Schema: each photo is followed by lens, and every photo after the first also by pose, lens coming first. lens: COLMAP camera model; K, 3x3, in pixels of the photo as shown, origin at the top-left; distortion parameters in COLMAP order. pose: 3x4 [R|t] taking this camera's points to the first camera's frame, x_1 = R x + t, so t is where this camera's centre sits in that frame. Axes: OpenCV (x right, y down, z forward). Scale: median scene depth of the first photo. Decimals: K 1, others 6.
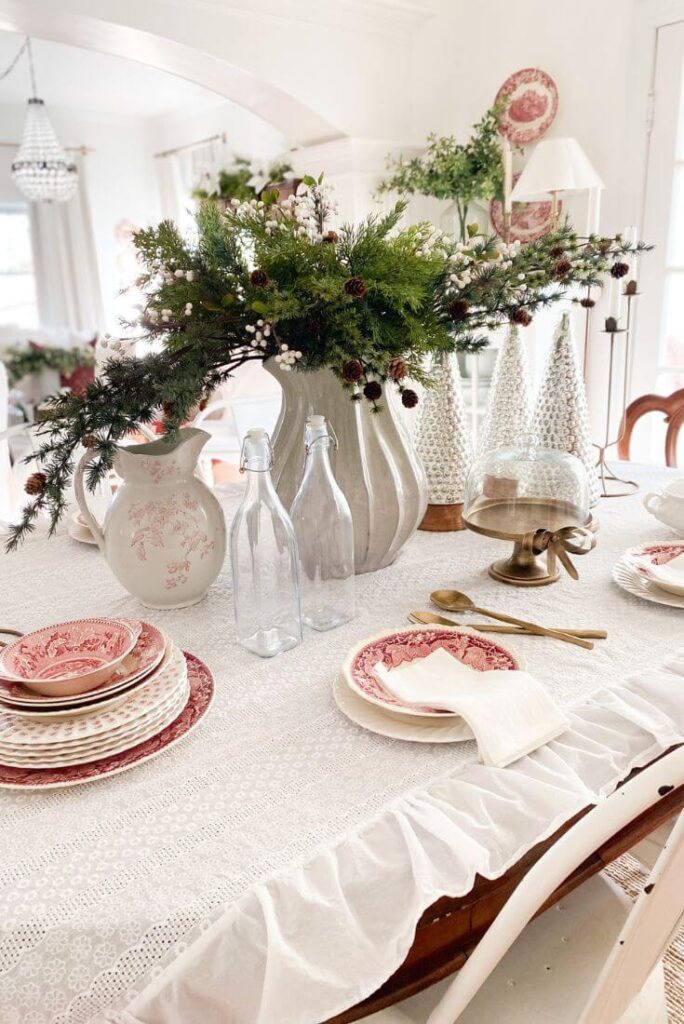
lens RADIAL K [[786.4, 0, 345.2], [0, 786.4, 508.3], [0, 0, 1]] dist [0.027888, -0.039691]
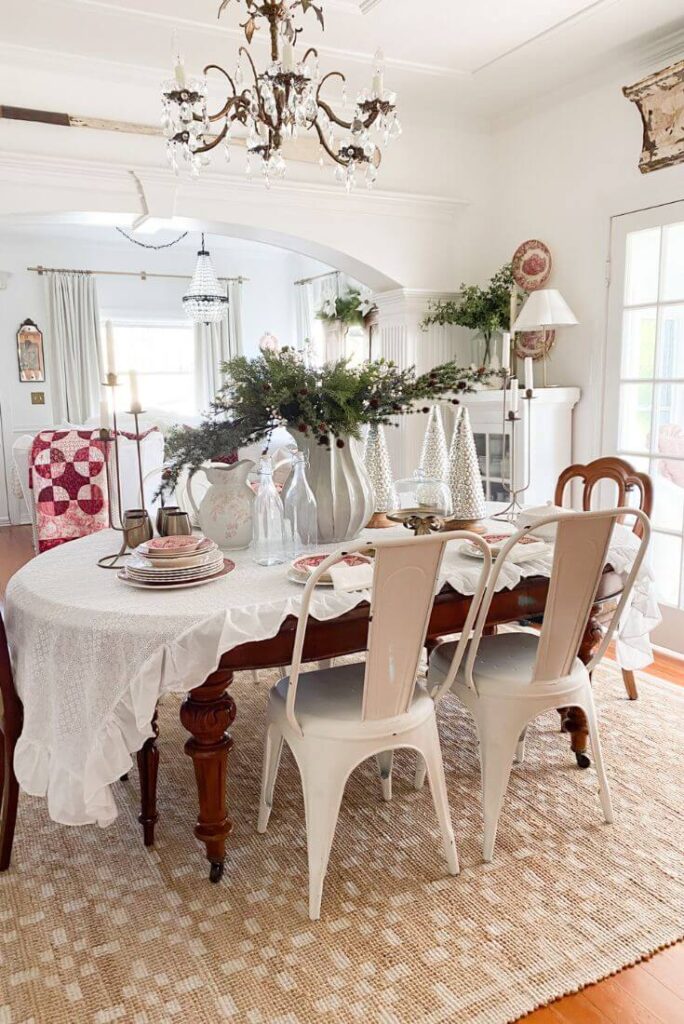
lens RADIAL K [[786.4, 0, 343.8], [0, 786.4, 505.8], [0, 0, 1]] dist [0.027888, -0.039691]
pose [[0.982472, 0.045608, -0.180744, 0.383042], [-0.067012, 0.991201, -0.114145, 0.209393], [0.173948, 0.124256, 0.976884, -0.813452]]
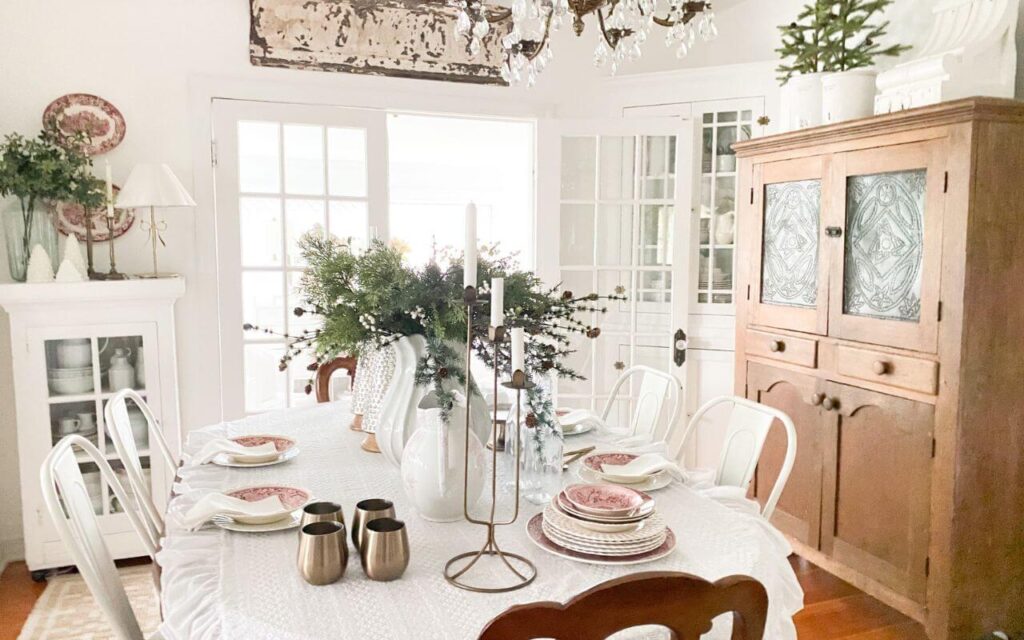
lens RADIAL K [[785.7, 0, 501.7], [0, 785.7, 319.9], [0, 0, 1]] dist [0.036149, -0.057256]
pose [[0.315842, -0.057150, 0.947089, -1.450581], [0.245323, 0.969161, -0.023330, -0.157888], [-0.916548, 0.239711, 0.320122, 0.379109]]
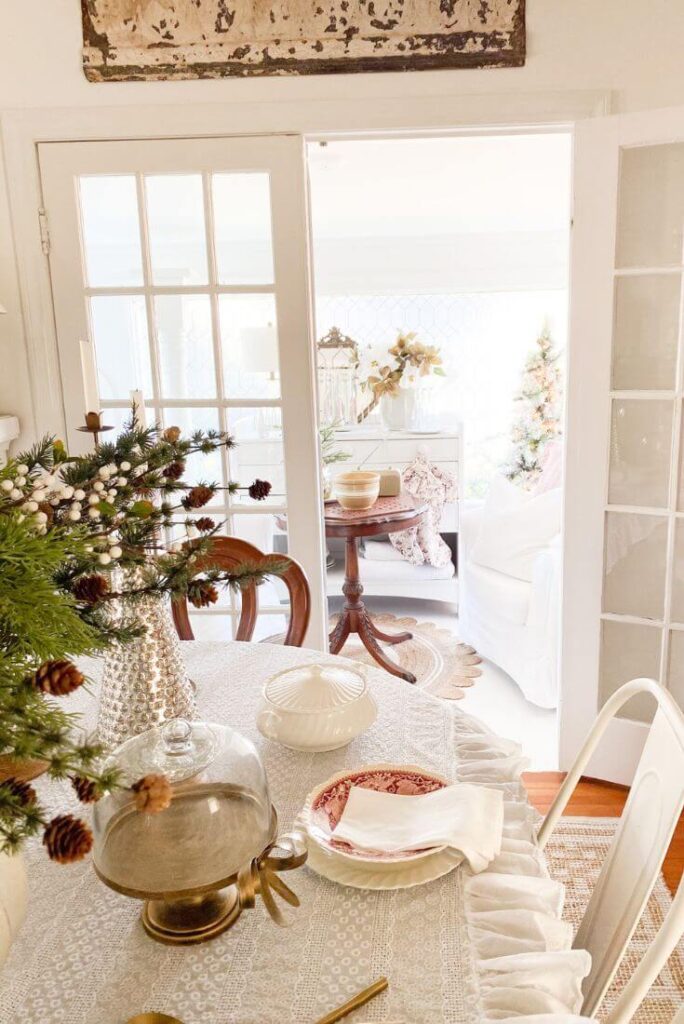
lens RADIAL K [[776.6, 0, 380.9], [0, 776.6, 512.2], [0, 0, 1]] dist [0.006905, -0.011622]
pose [[0.649037, -0.144468, 0.746914, -0.131098], [0.211712, 0.977319, 0.005063, -0.233415], [-0.730704, 0.154845, 0.664902, 0.373452]]
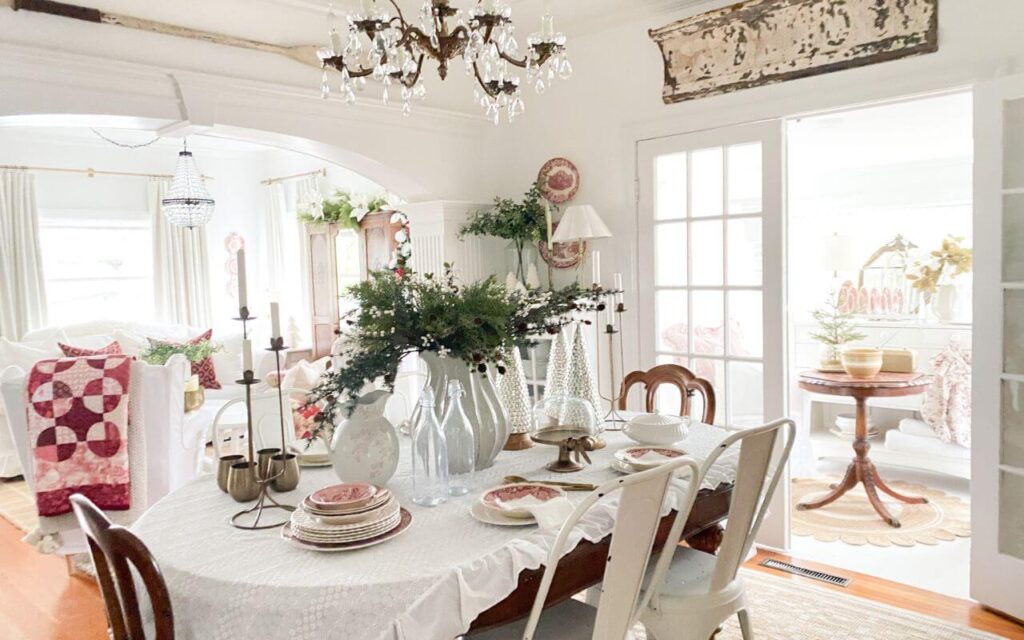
lens RADIAL K [[785.7, 0, 511.9], [0, 785.7, 321.1], [0, 0, 1]] dist [0.036149, -0.057256]
pose [[0.991053, -0.009452, 0.133132, -0.129783], [0.037720, 0.976661, -0.211448, 0.132808], [-0.128027, 0.214578, 0.968280, -0.805678]]
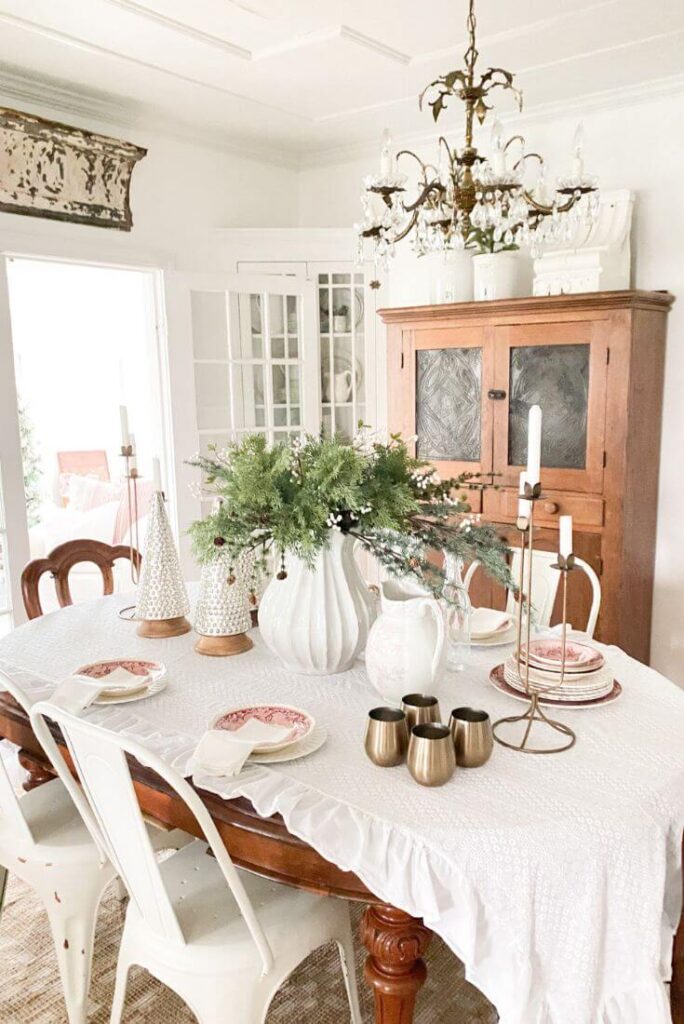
lens RADIAL K [[839.6, 0, 342.2], [0, 839.6, 507.2], [0, 0, 1]] dist [0.035360, -0.051552]
pose [[-0.240036, -0.112802, 0.964188, -1.586727], [0.288367, 0.940108, 0.181774, -0.514034], [-0.926945, 0.321672, -0.193131, 1.274177]]
